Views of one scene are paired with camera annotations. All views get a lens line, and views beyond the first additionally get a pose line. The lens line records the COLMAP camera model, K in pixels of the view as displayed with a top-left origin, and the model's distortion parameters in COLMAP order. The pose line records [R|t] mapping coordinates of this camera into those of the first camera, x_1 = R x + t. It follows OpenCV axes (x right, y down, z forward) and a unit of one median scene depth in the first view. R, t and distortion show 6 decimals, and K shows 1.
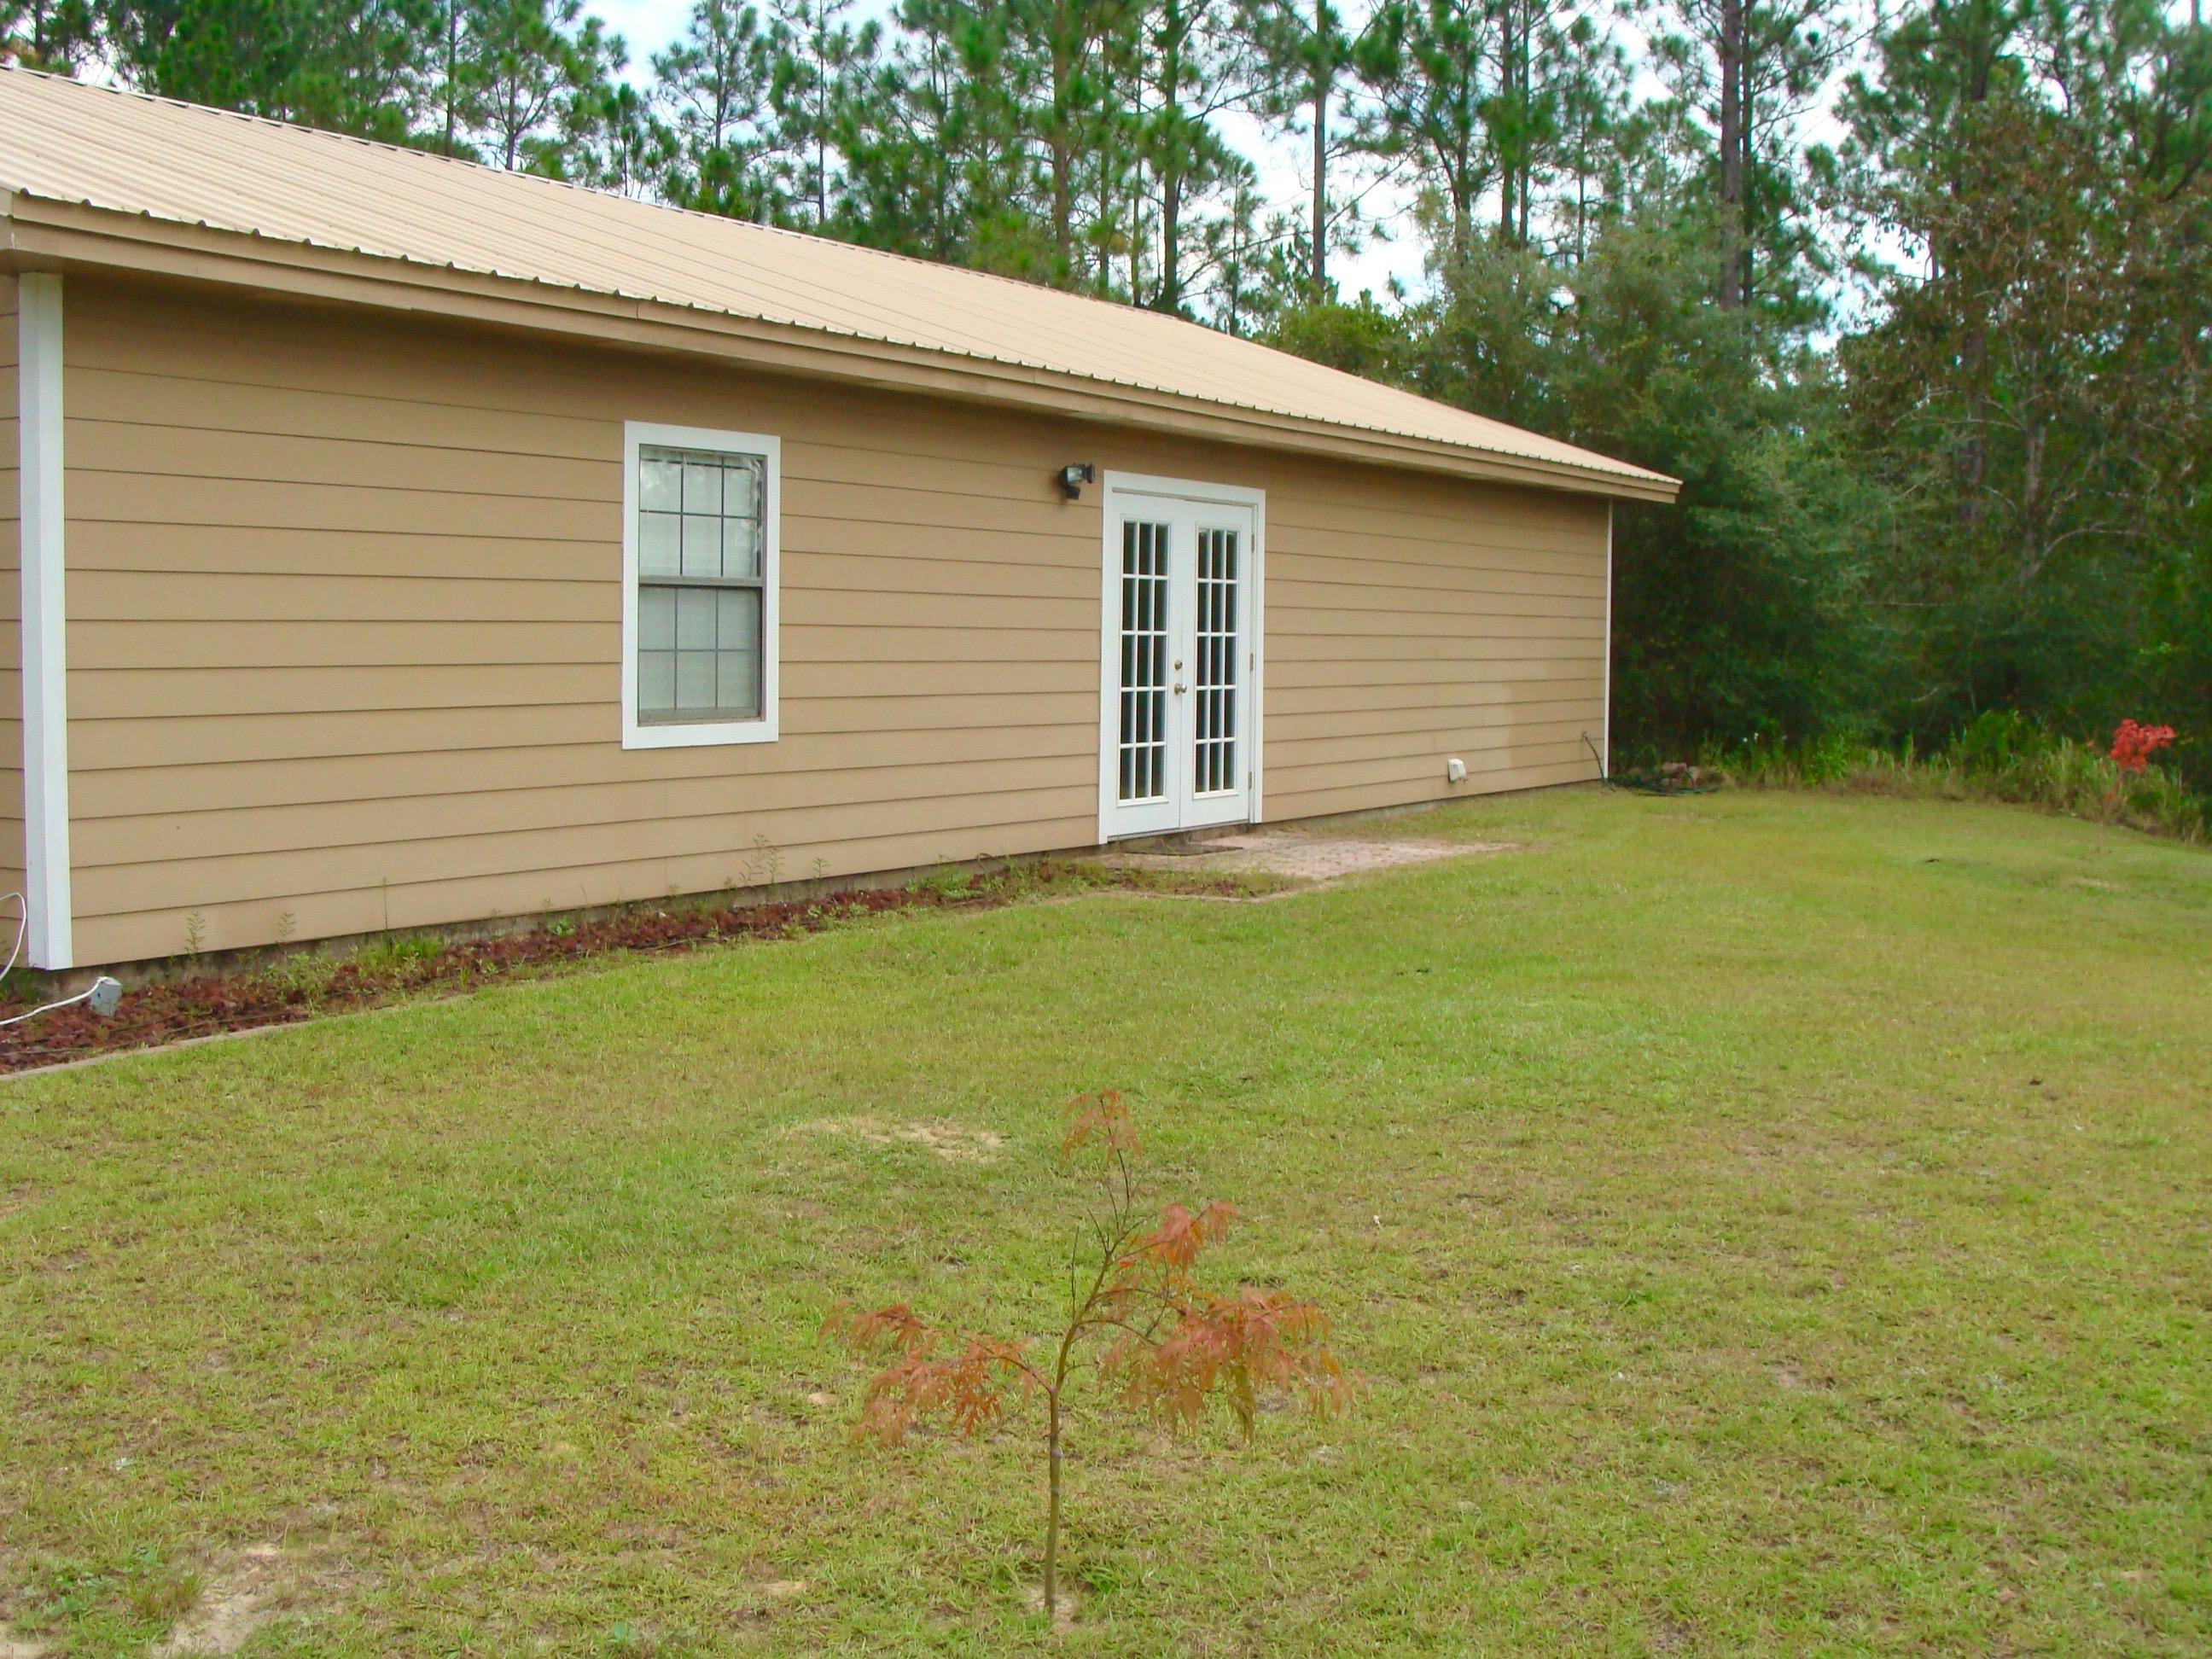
lens RADIAL K [[2484.2, 0, 1106.0], [0, 2484.2, 829.5], [0, 0, 1]] dist [-0.117252, 0.015266]
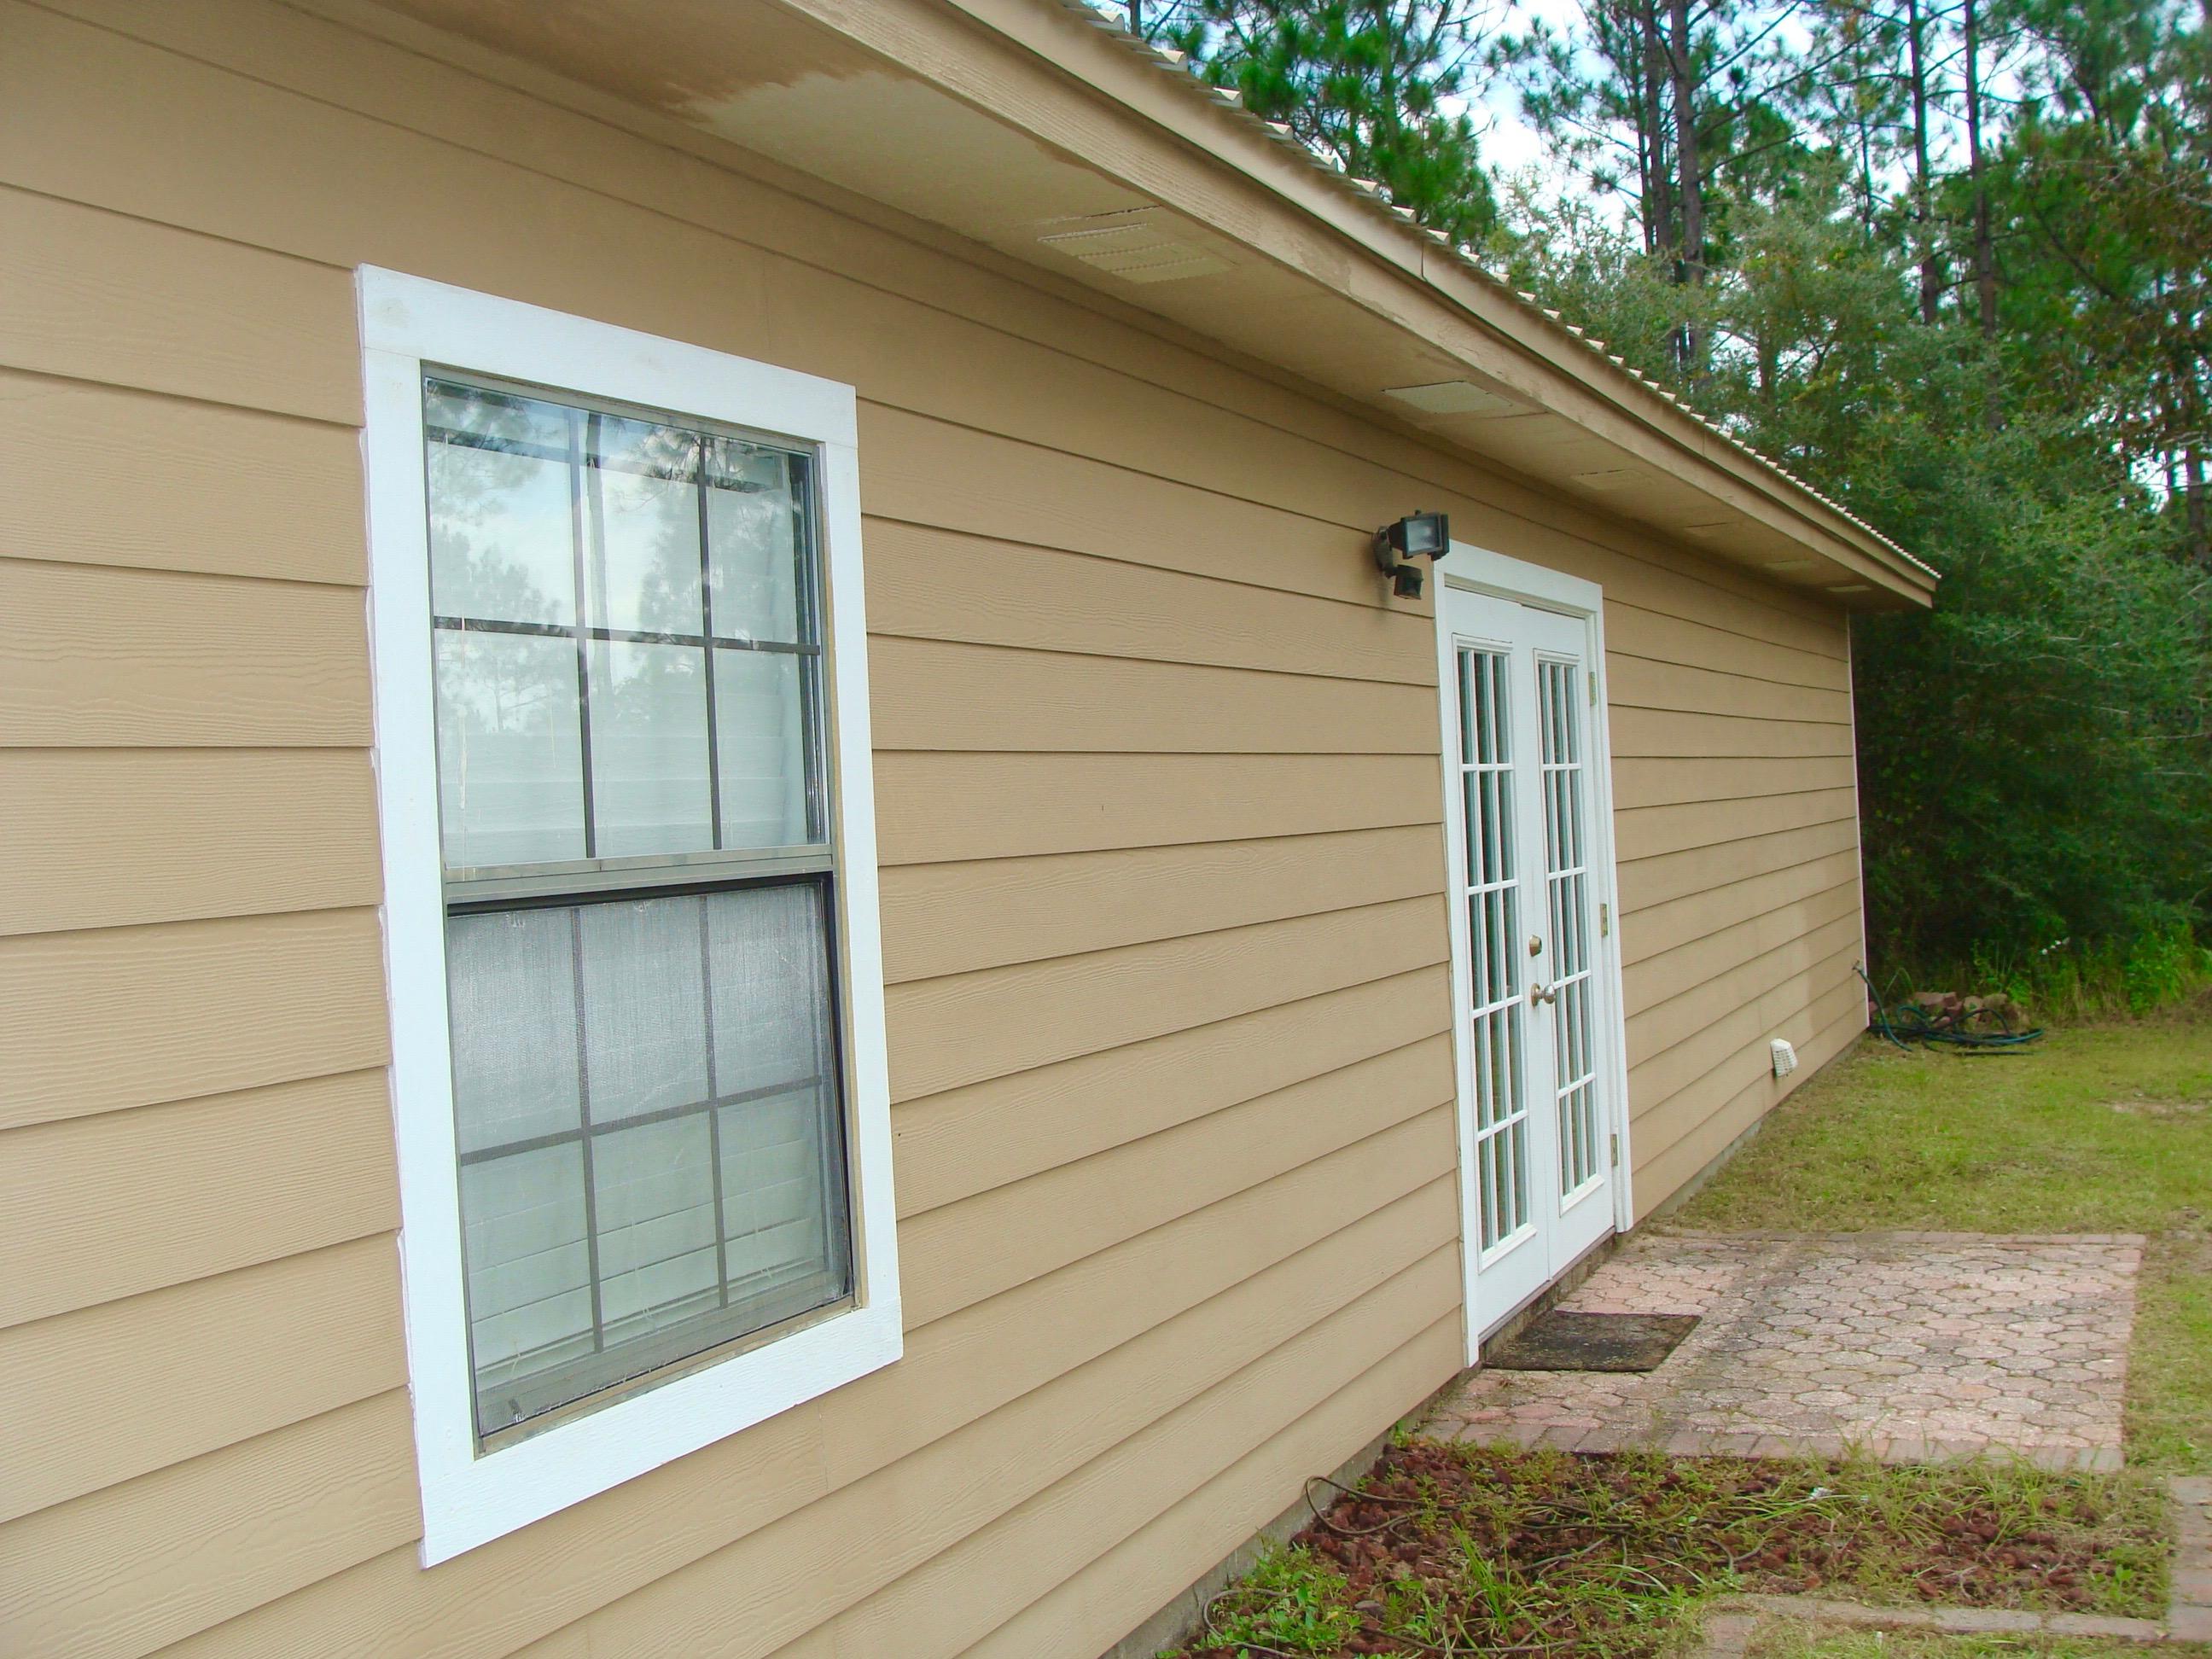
lens RADIAL K [[2484.2, 0, 1106.0], [0, 2484.2, 829.5], [0, 0, 1]] dist [-0.117252, 0.015266]
pose [[0.990069, -0.067544, 0.123295, -0.119934], [0.076699, 0.994518, -0.071077, -0.066288], [-0.117818, 0.079827, 0.989821, 0.582498]]
